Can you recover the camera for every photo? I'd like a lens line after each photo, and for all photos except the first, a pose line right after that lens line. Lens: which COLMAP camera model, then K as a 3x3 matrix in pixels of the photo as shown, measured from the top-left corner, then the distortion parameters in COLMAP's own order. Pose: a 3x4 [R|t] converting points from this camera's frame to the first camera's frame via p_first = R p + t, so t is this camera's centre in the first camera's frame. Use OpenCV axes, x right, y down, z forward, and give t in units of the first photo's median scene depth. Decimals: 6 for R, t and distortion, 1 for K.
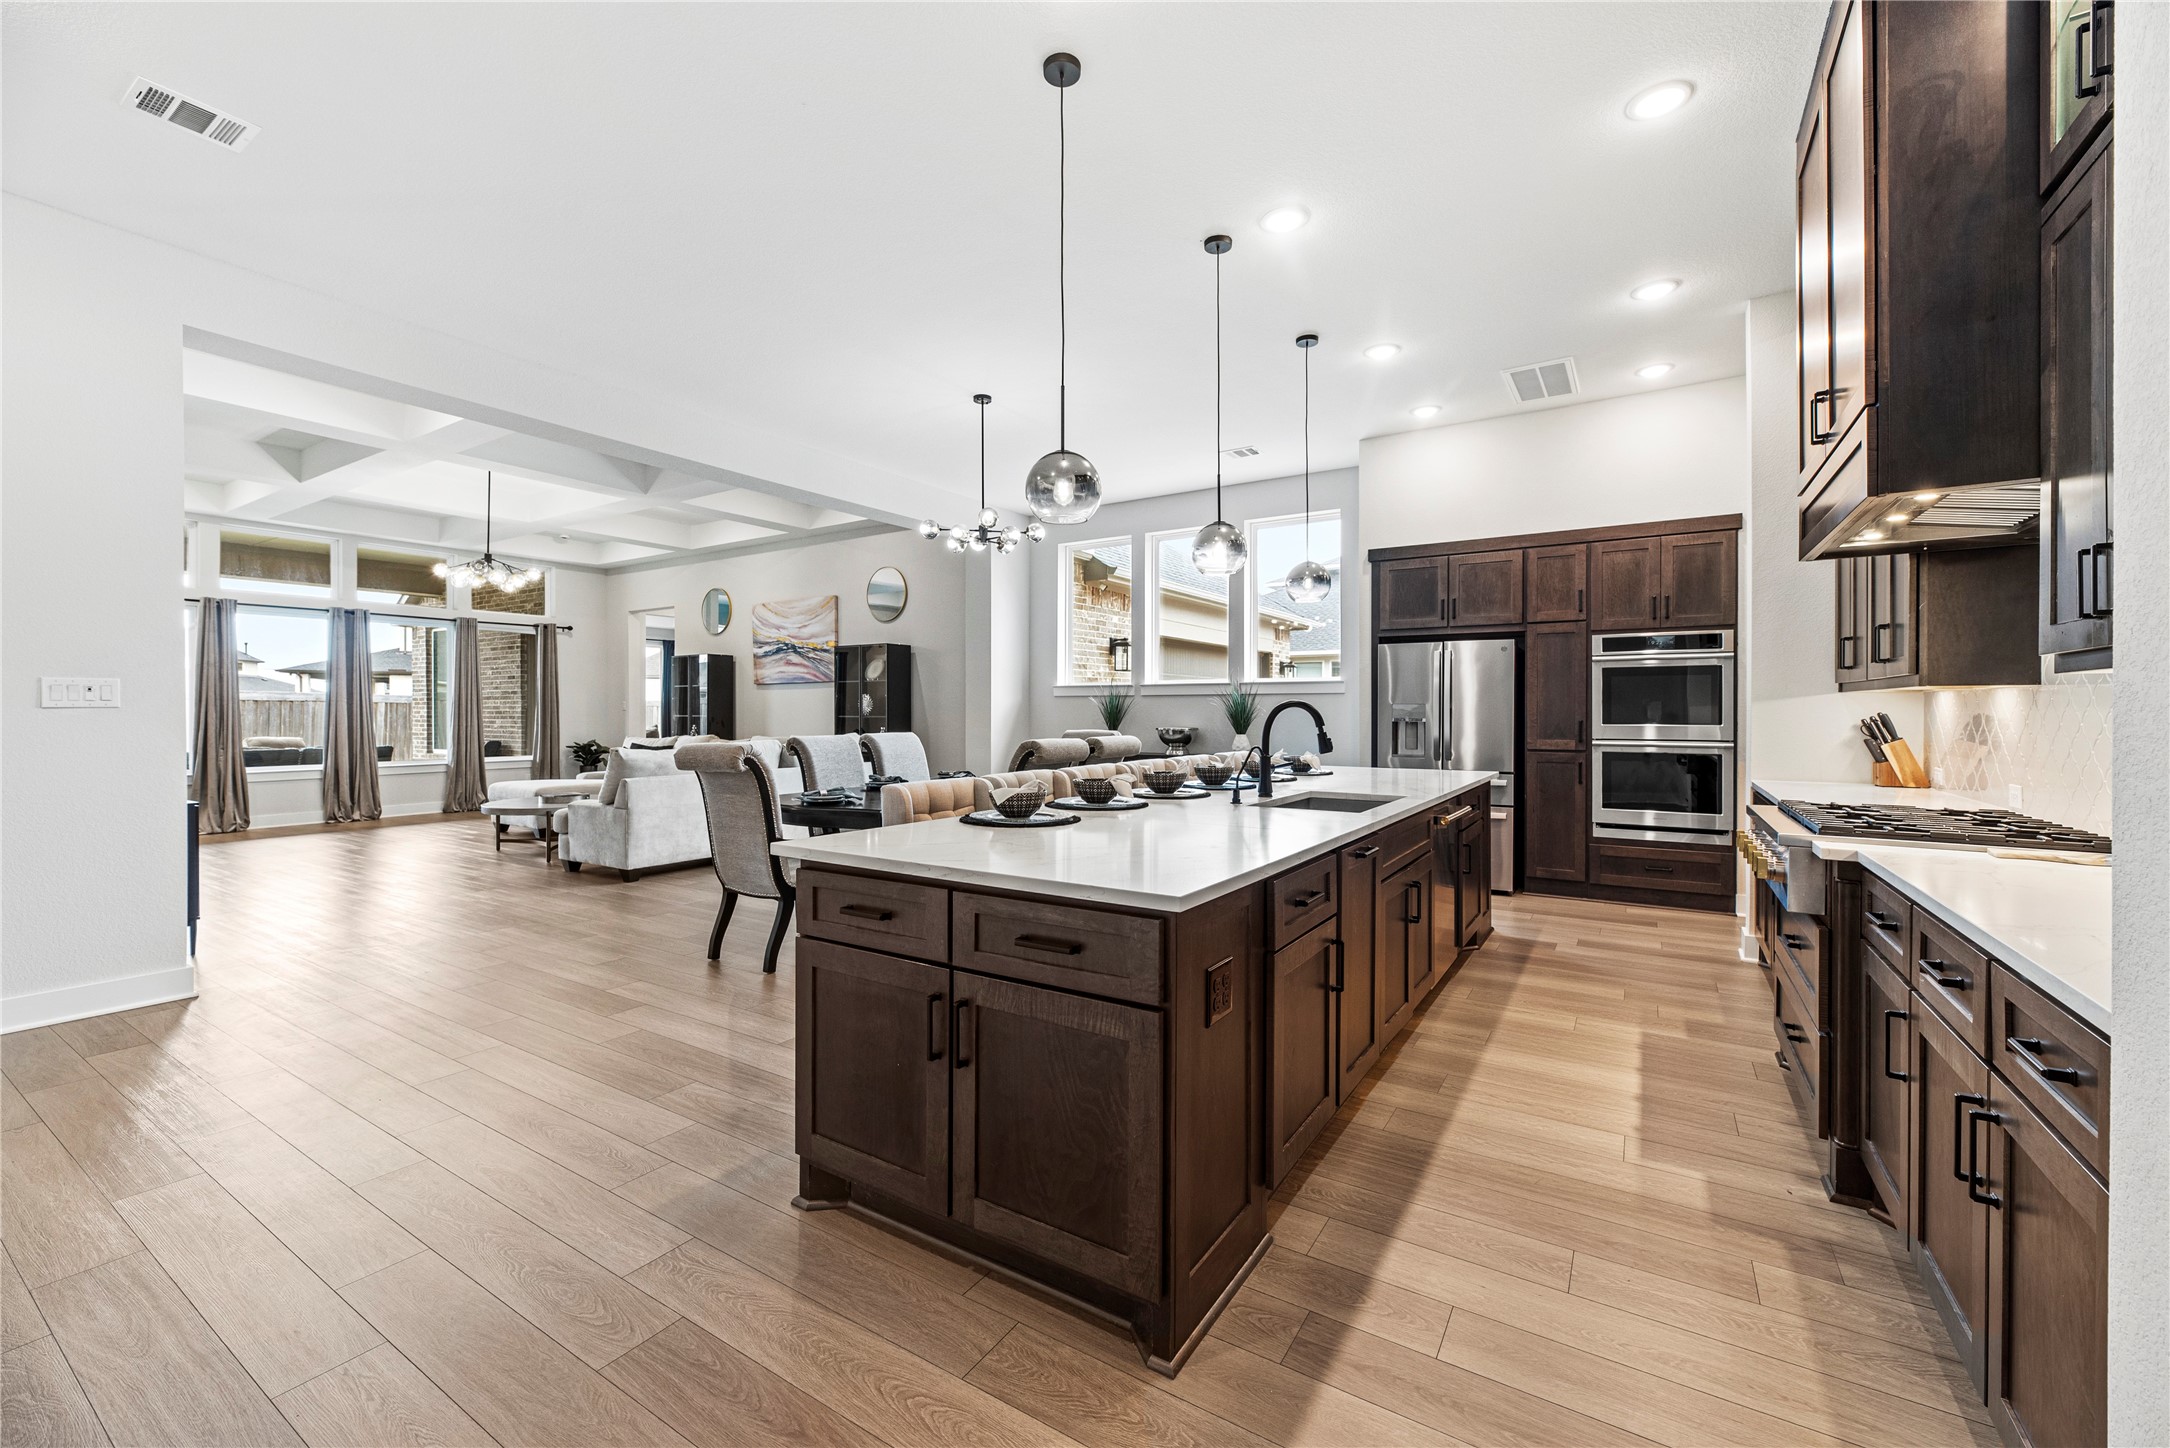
lens RADIAL K [[871.5, 0, 1094.7], [0, 871.5, 715.9], [0, 0, 1]] dist [-0.001280, 0.000107]
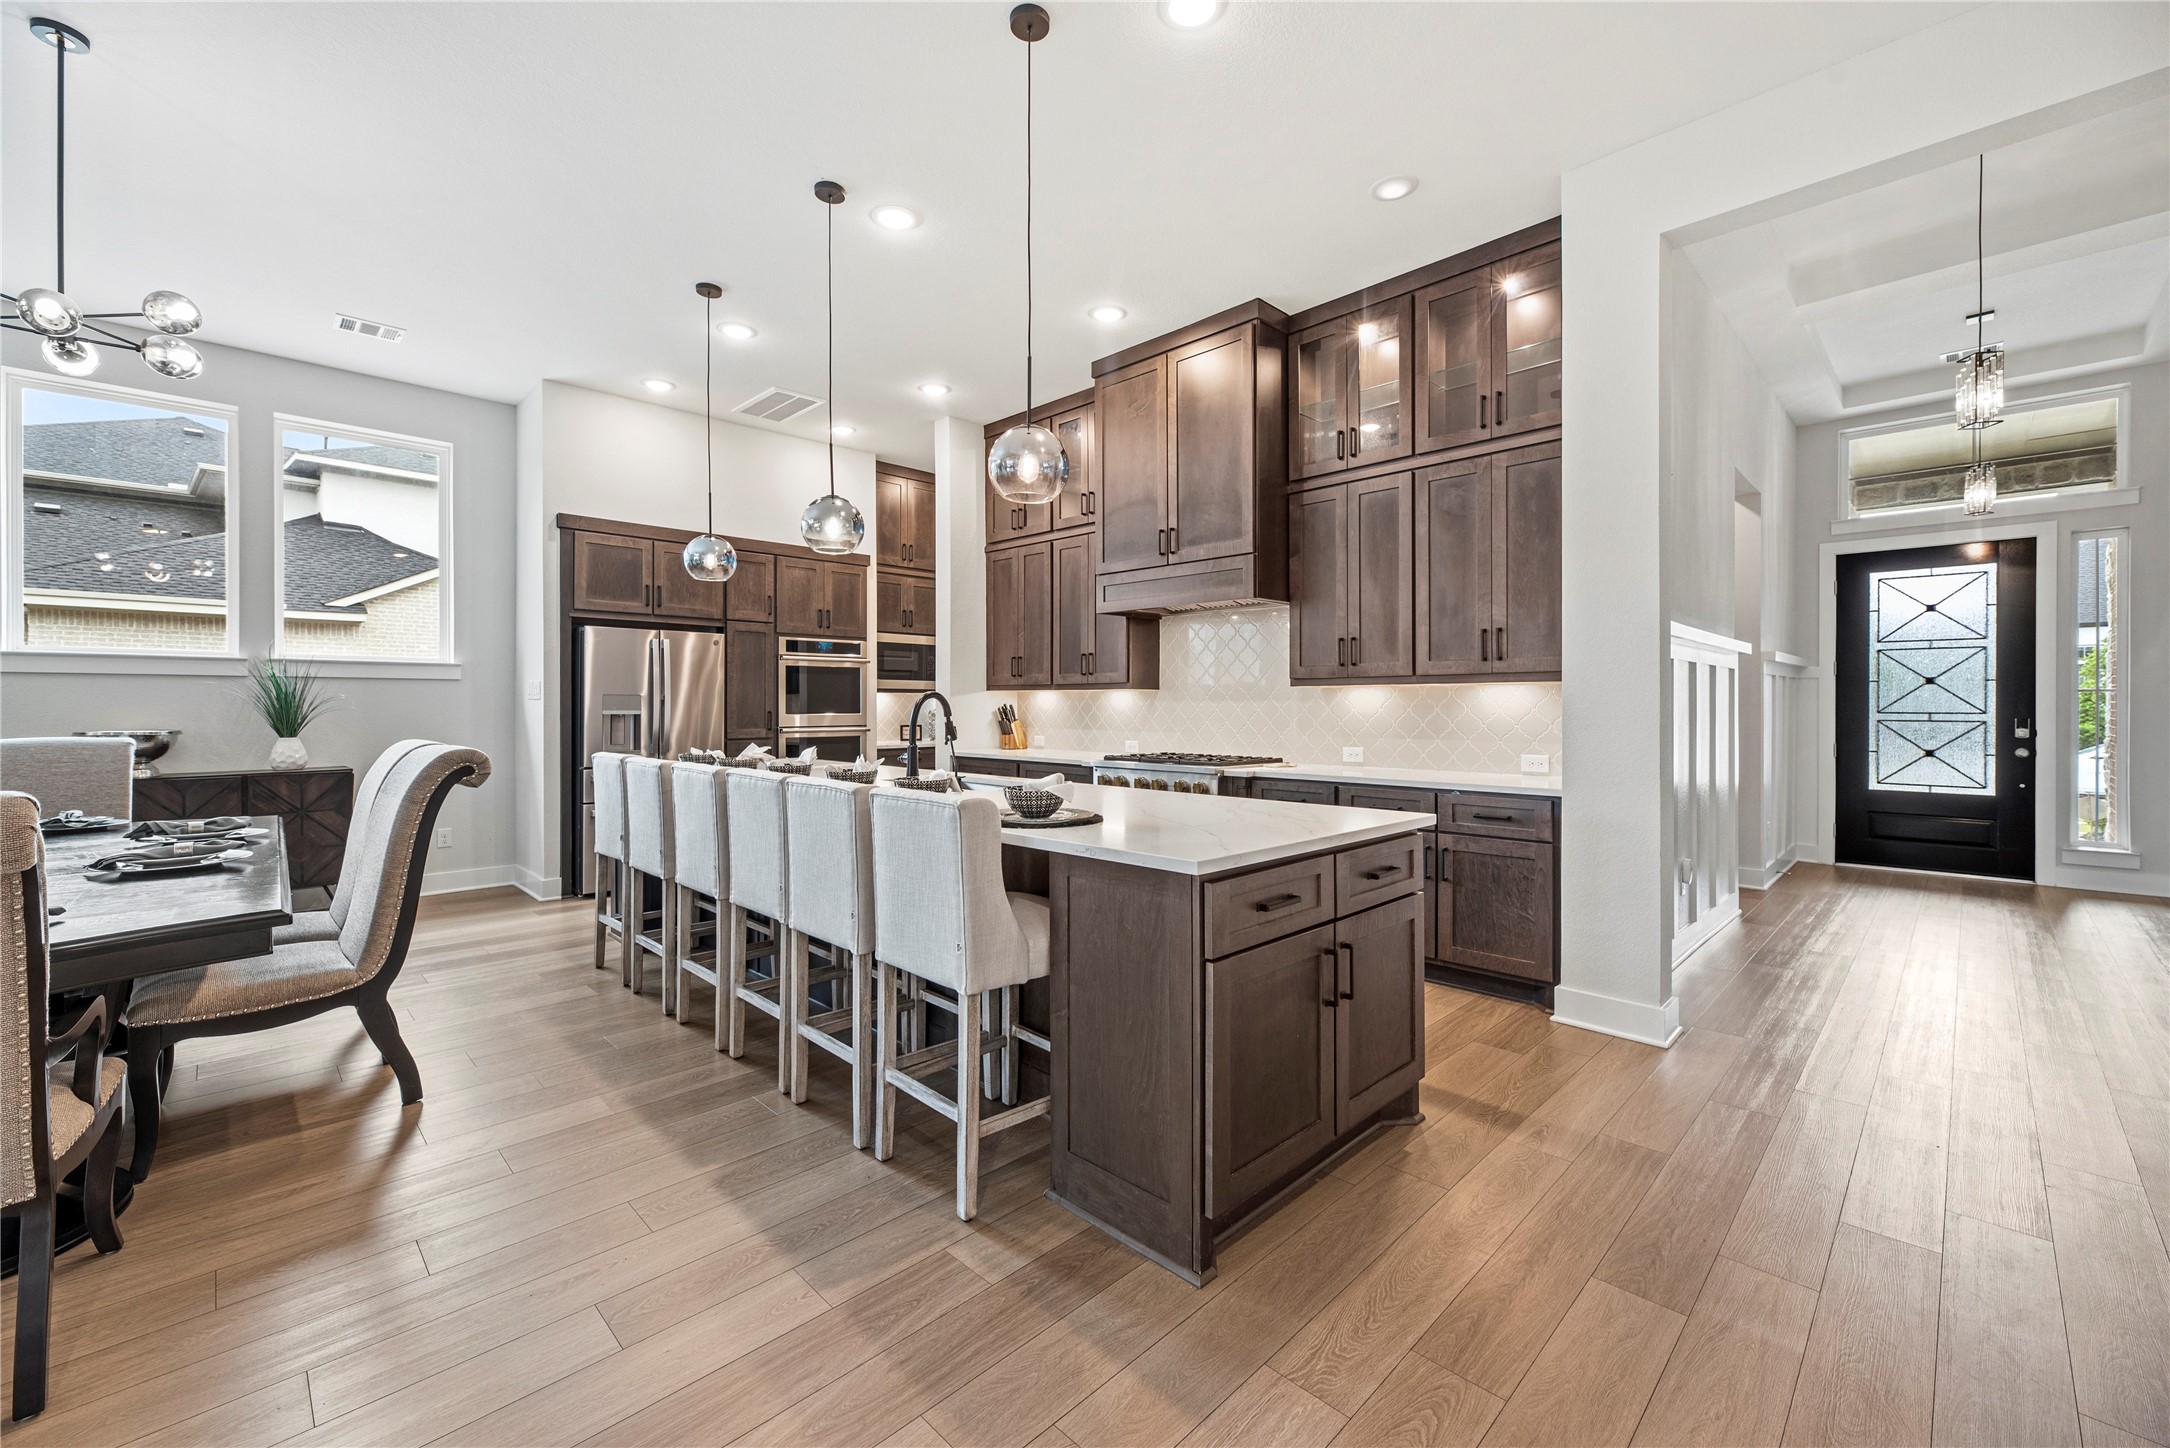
lens RADIAL K [[871.5, 0, 1075.3], [0, 871.5, 710.0], [0, 0, 1]] dist [-0.001280, 0.000107]
pose [[0.234068, -0.004869, 0.972208, -0.495521], [0.002844, 0.999987, 0.004324, 0.000348], [-0.972216, 0.001753, 0.234078, 0.383716]]
